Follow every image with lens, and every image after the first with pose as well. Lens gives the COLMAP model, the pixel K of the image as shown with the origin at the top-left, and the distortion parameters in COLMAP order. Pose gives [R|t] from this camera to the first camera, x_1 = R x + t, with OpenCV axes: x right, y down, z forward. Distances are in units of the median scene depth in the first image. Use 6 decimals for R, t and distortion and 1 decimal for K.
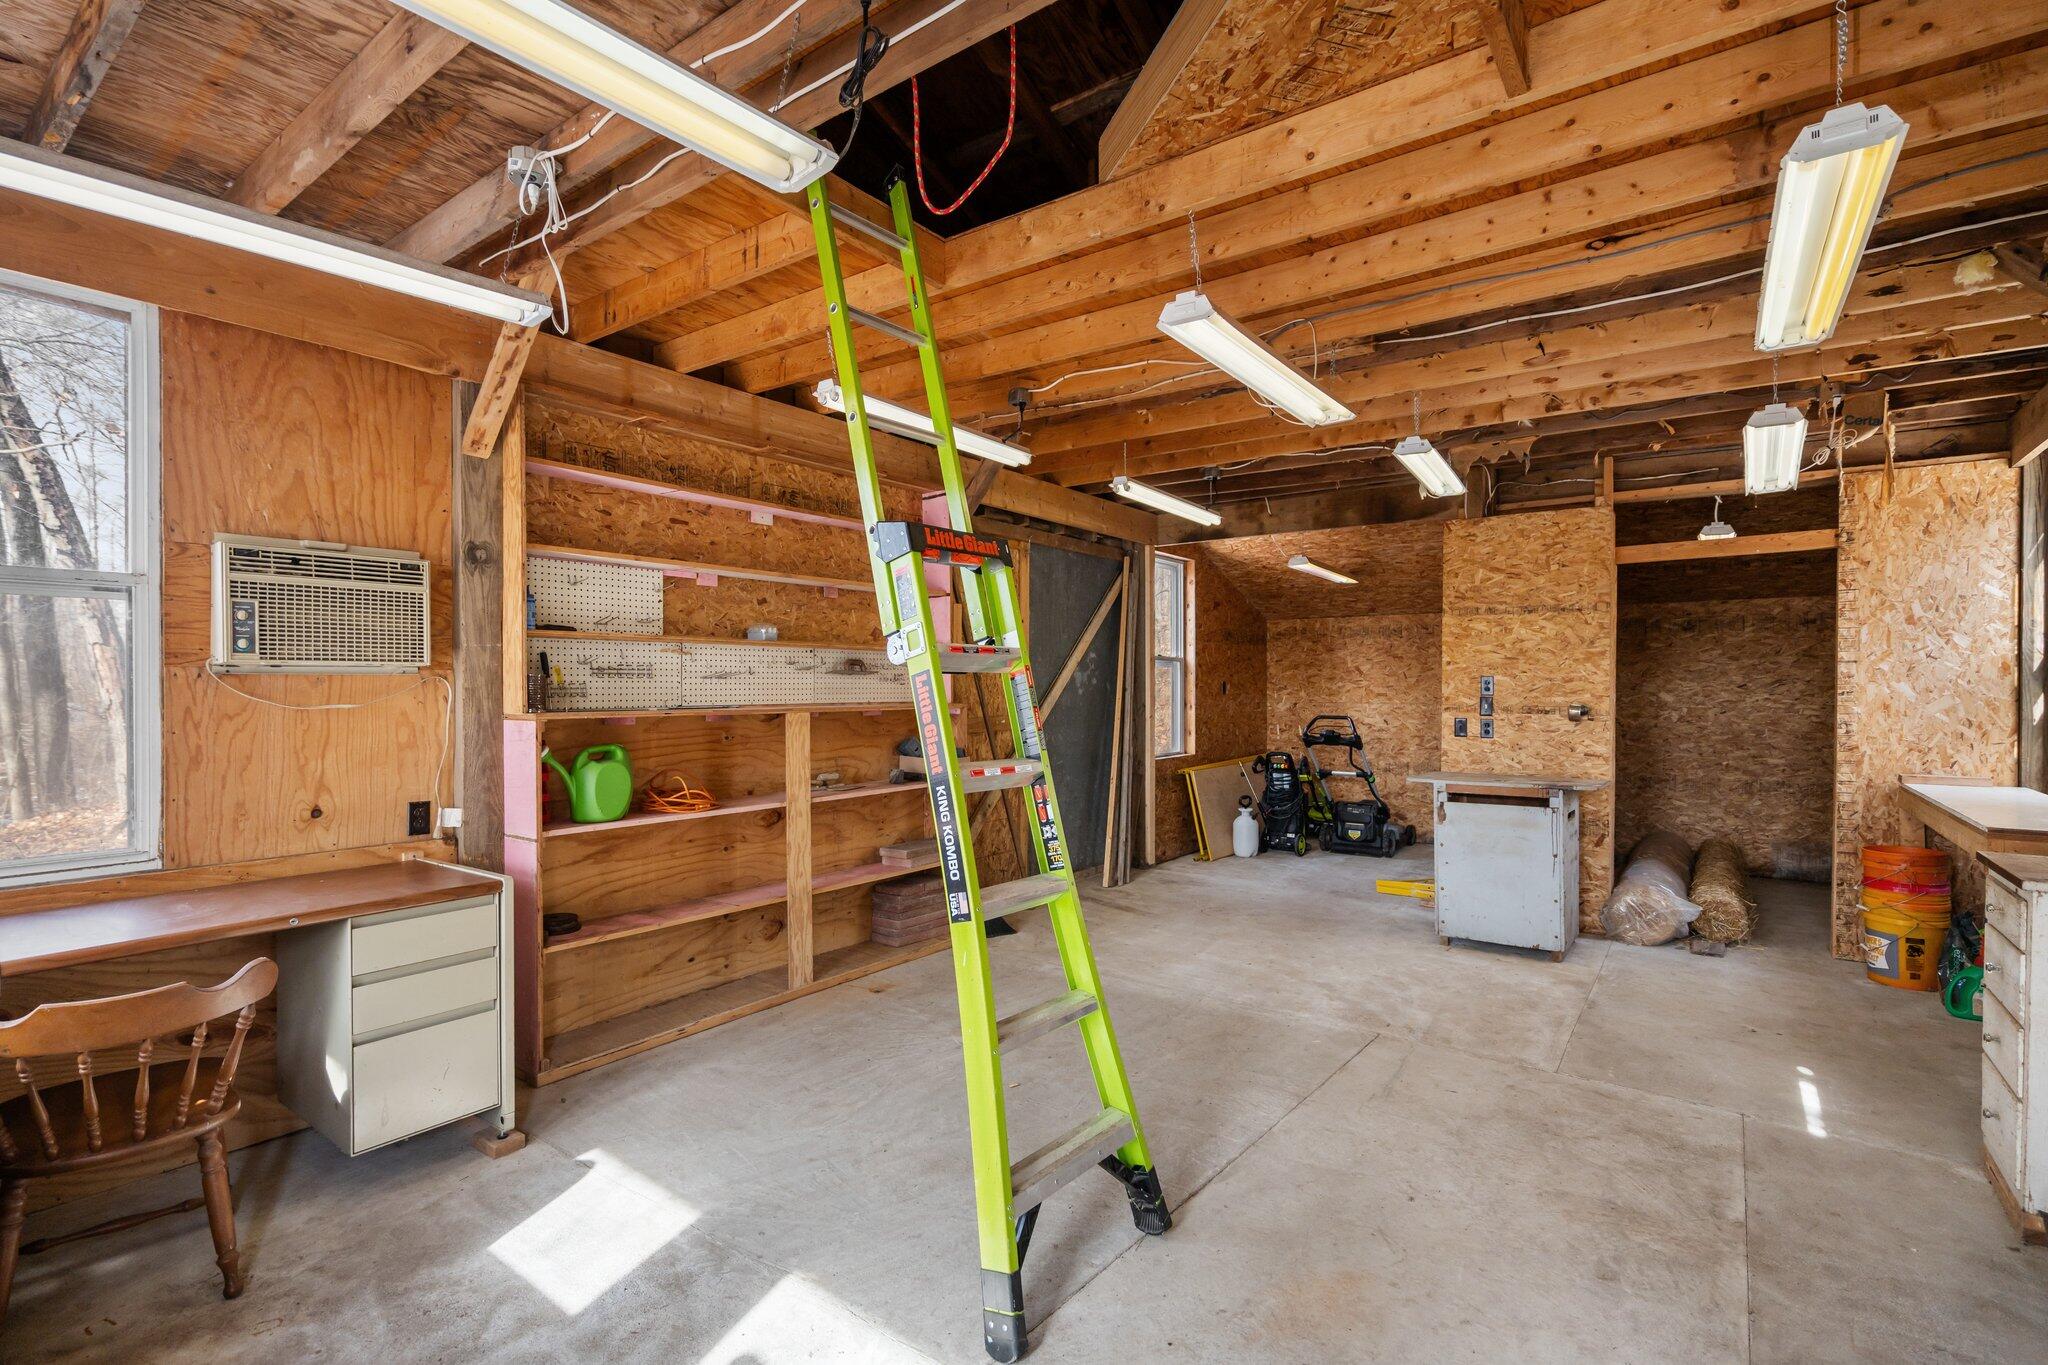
lens RADIAL K [[925.1, 0, 1027.7], [0, 925.1, 688.7], [0, 0, 1]] dist [-0.003965, 0.000070]
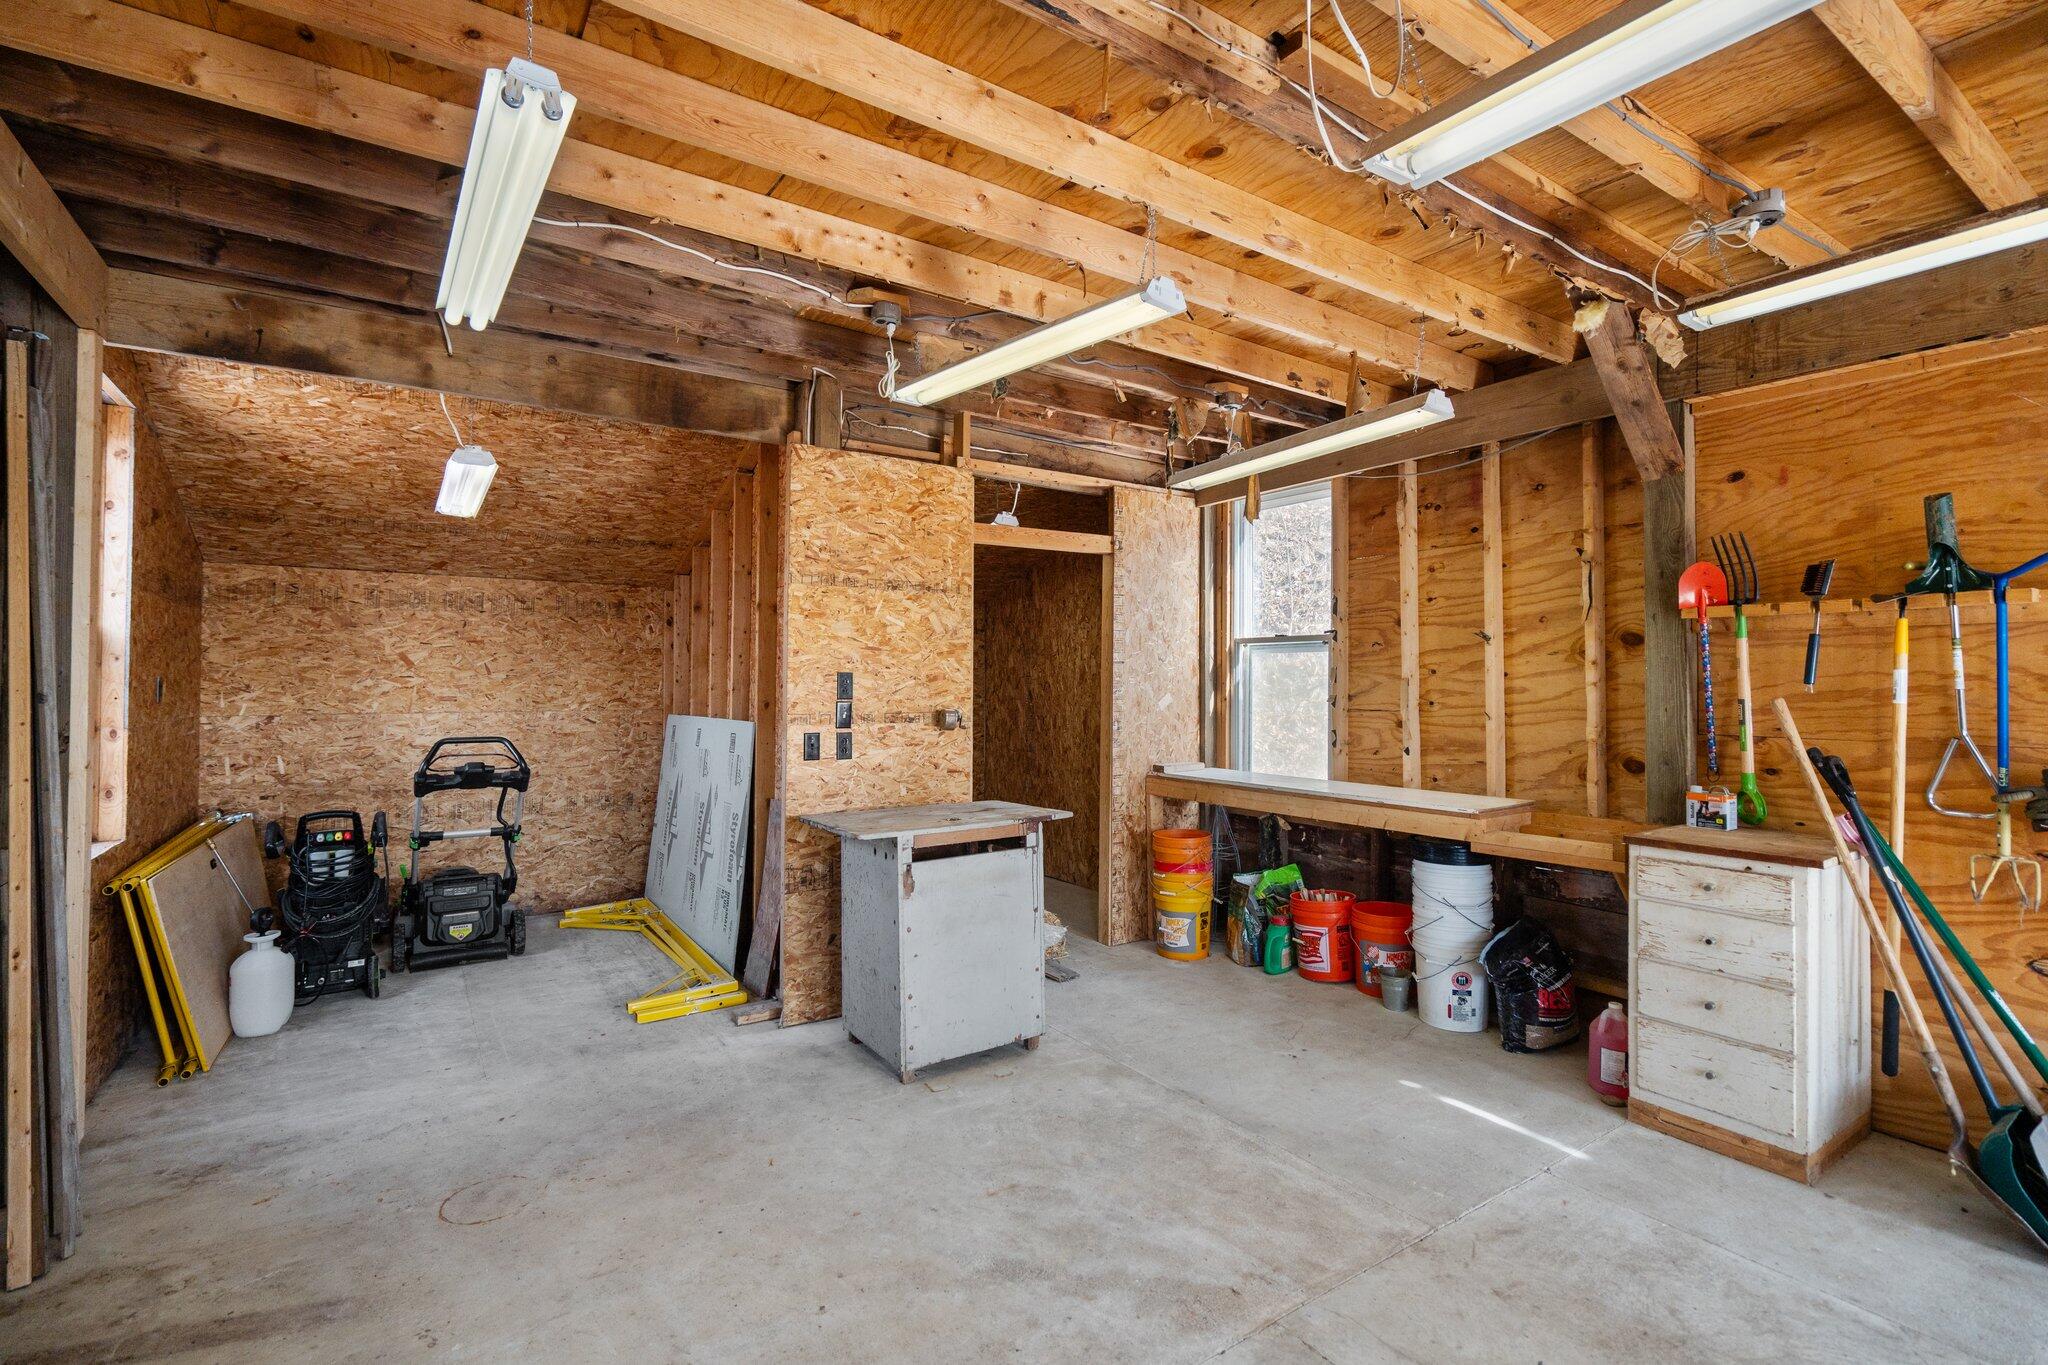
lens RADIAL K [[925.1, 0, 1024.0], [0, 925.1, 663.2], [0, 0, 1]] dist [-0.003965, 0.000070]
pose [[0.341002, 0.019064, 0.939869, -0.186713], [0.003205, 0.999765, -0.021442, -0.007132], [-0.940057, 0.010324, 0.340861, 0.910237]]
